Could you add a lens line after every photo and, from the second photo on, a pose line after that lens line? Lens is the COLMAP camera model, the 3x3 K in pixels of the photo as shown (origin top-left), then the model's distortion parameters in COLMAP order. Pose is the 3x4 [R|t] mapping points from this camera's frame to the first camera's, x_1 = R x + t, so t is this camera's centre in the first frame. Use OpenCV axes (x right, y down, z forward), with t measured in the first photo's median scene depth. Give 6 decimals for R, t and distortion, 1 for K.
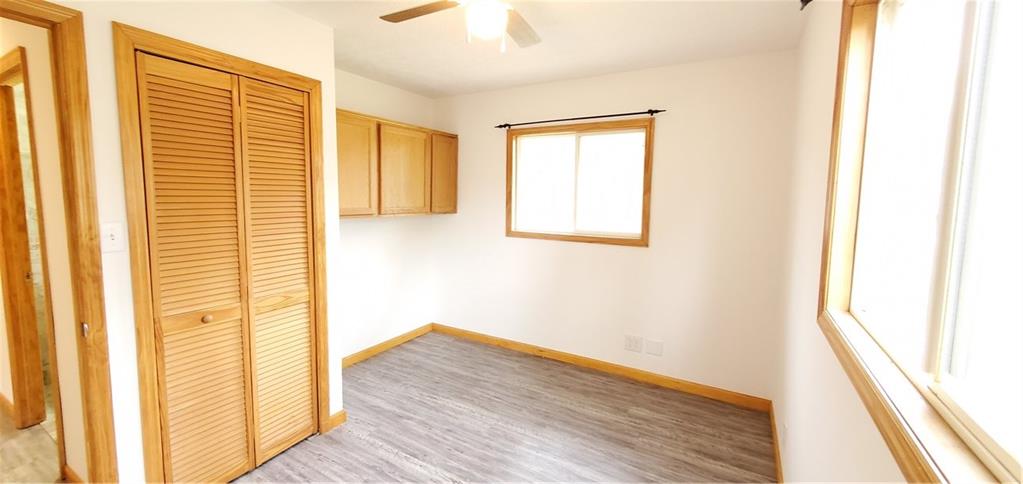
lens RADIAL K [[410.8, 0, 508.8], [0, 410.8, 238.0], [0, 0, 1]] dist [-0.000080, -0.000169]
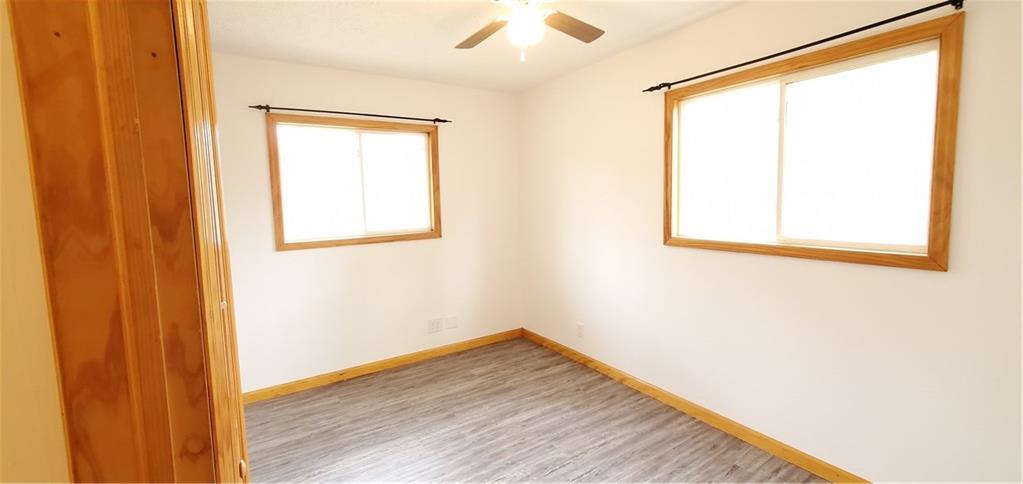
lens RADIAL K [[410.8, 0, 509.7], [0, 410.8, 238.5], [0, 0, 1]] dist [-0.000080, -0.000169]
pose [[0.429355, -0.119423, 0.895205, -0.608639], [0.128093, 0.989251, 0.070533, -0.031488], [-0.894006, 0.084386, 0.440037, 0.320137]]
